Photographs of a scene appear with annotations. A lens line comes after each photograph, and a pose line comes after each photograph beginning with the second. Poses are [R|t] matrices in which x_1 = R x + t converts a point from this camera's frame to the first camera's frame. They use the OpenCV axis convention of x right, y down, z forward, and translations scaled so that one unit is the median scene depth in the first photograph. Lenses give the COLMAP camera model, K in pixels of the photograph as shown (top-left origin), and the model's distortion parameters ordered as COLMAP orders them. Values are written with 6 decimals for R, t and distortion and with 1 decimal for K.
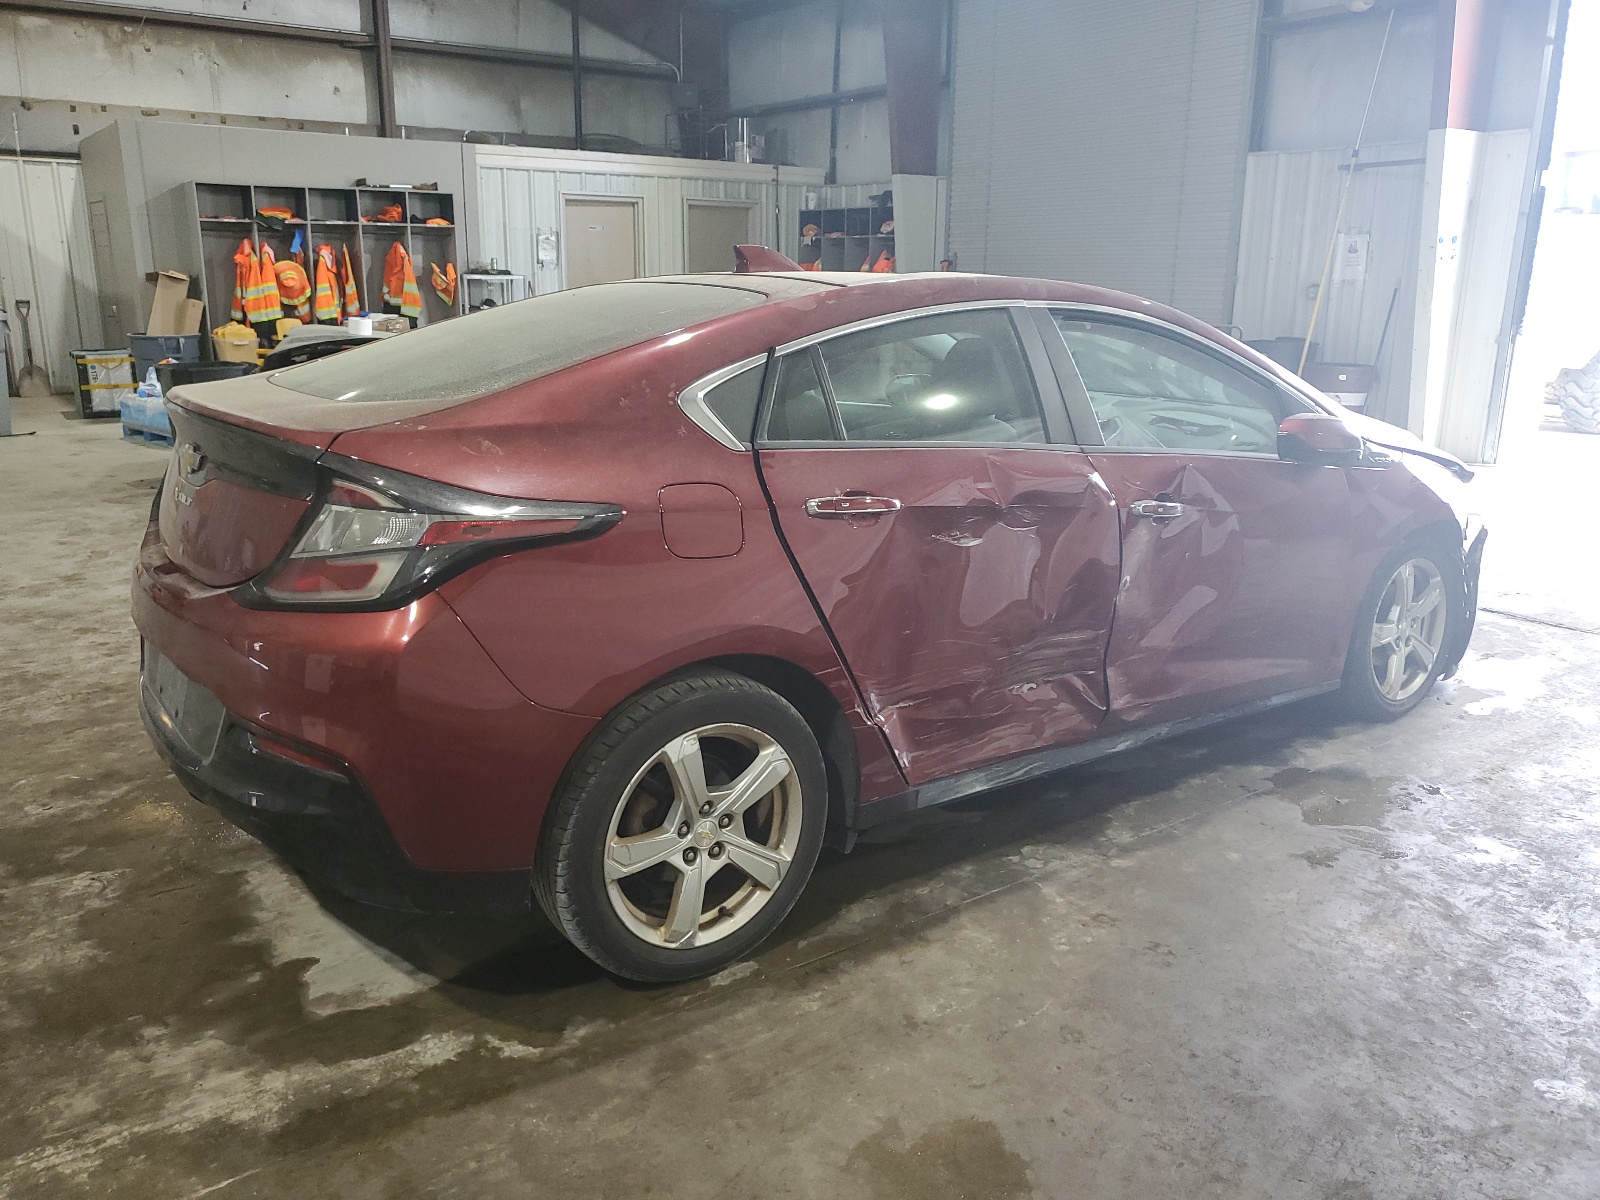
lens RADIAL K [[1341.5, 0, 792.5], [0, 1341.5, 515.7], [0, 0, 1]] dist [0.011321, -0.012898]
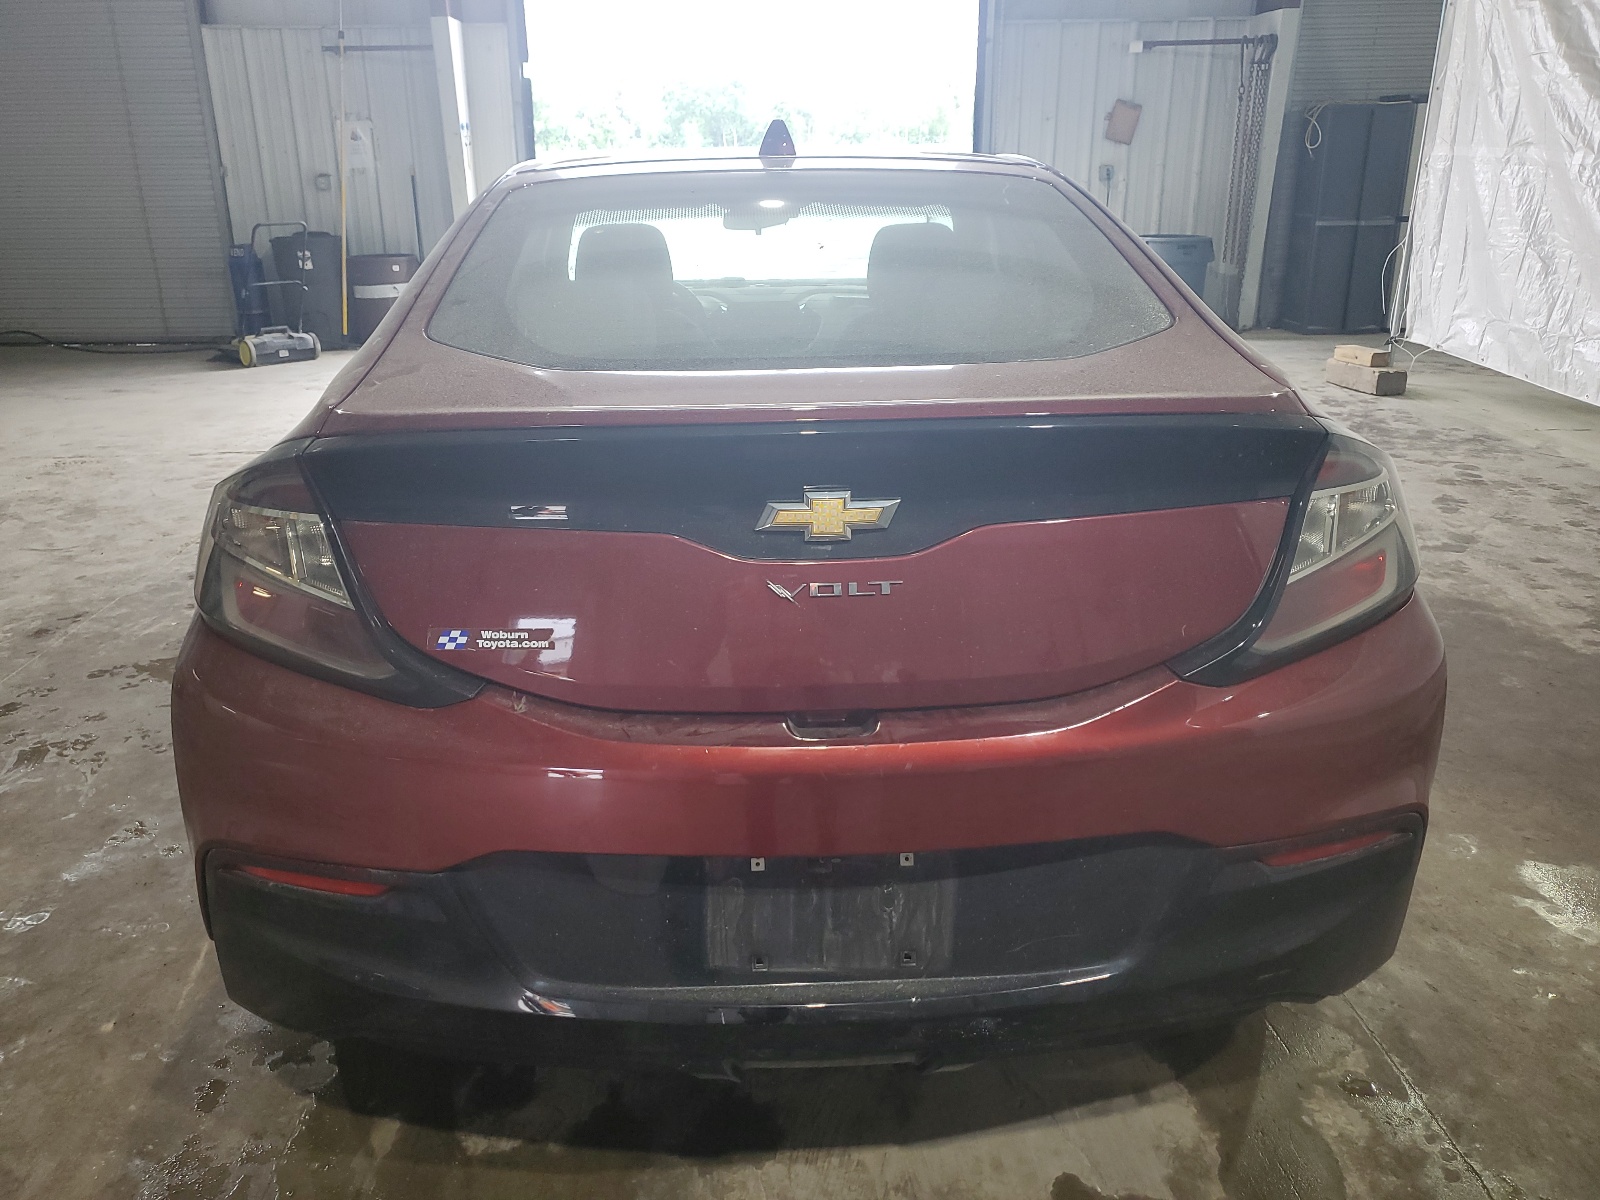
lens RADIAL K [[1240.1, 0, 792.1], [0, 1240.1, 591.6], [0, 0, 1]] dist [0.010078, 0.007833]
pose [[0.518966, -0.295652, 0.802037, -0.796753], [0.170278, 0.955232, 0.241944, -0.135007], [-0.837663, 0.011008, 0.546076, 0.701722]]
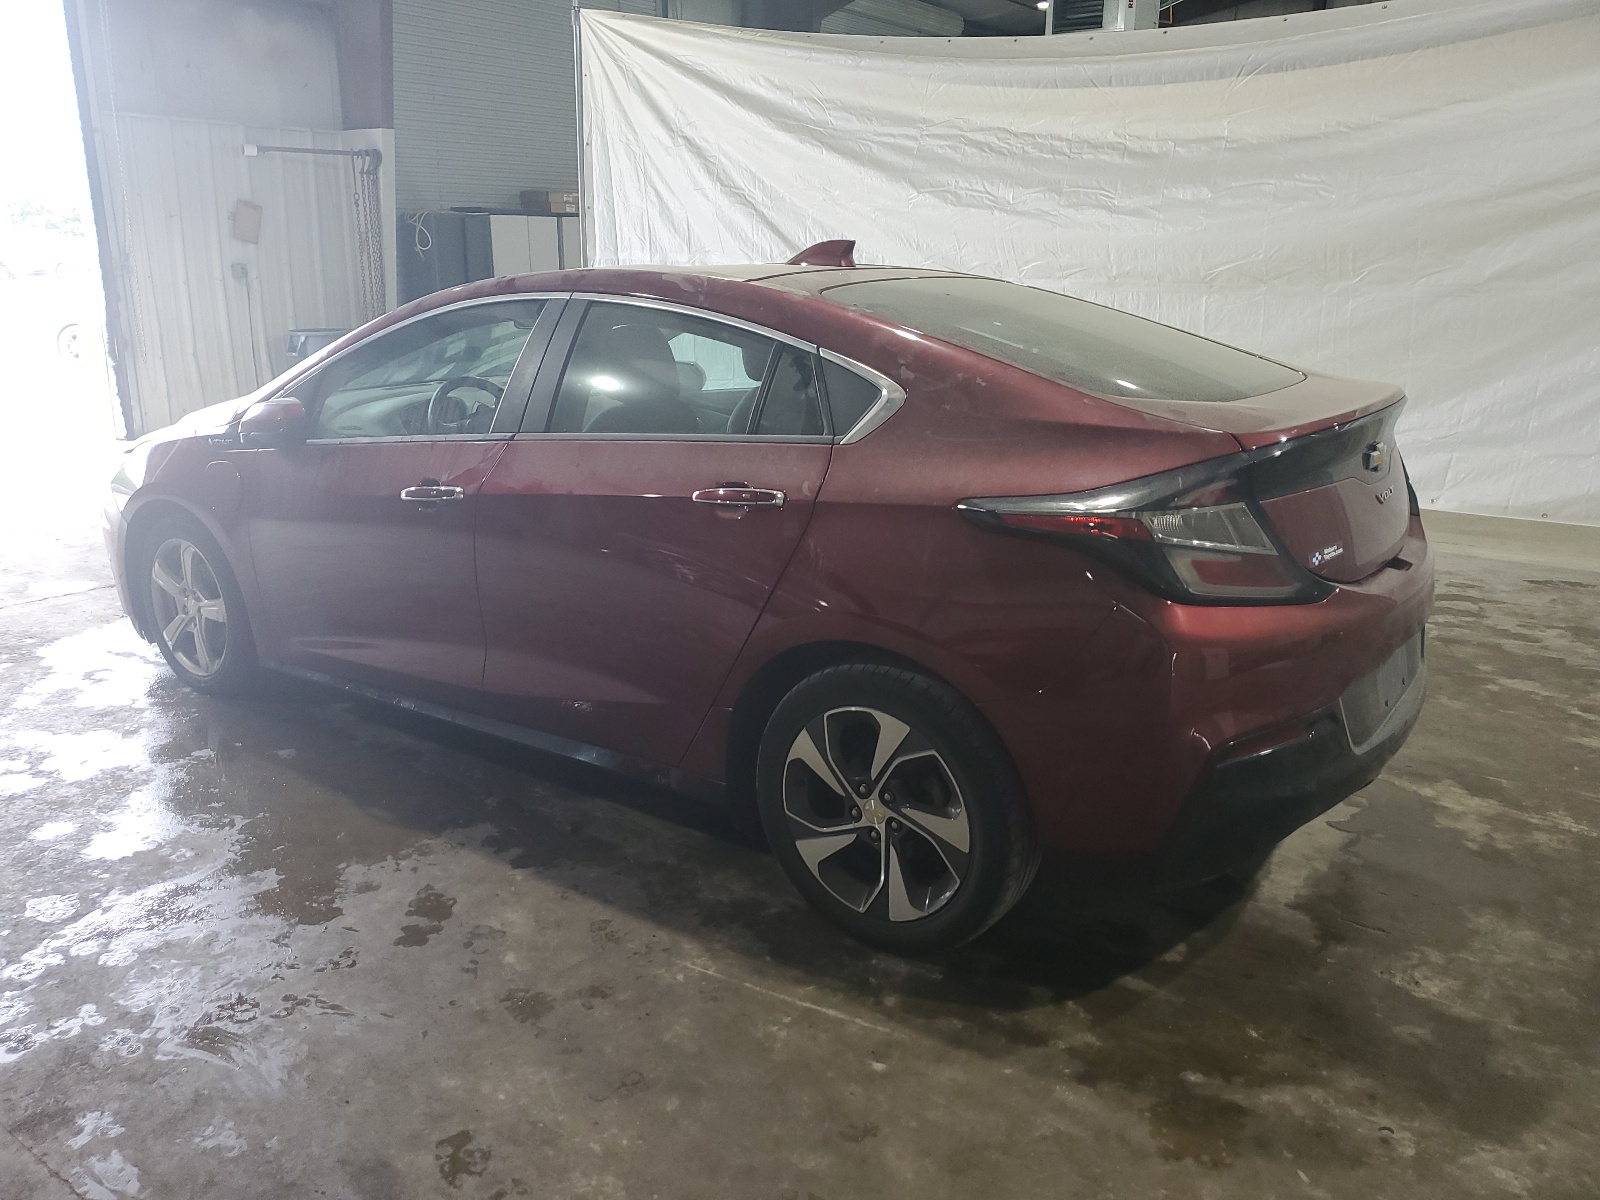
lens RADIAL K [[1240.1, 0, 791.7], [0, 1240.1, 598.3], [0, 0, 1]] dist [0.010078, 0.007833]
pose [[-0.343111, -0.264569, 0.901265, -1.092854], [0.165832, 0.927378, 0.335366, -0.321108], [-0.924540, 0.264527, -0.274320, 1.599397]]
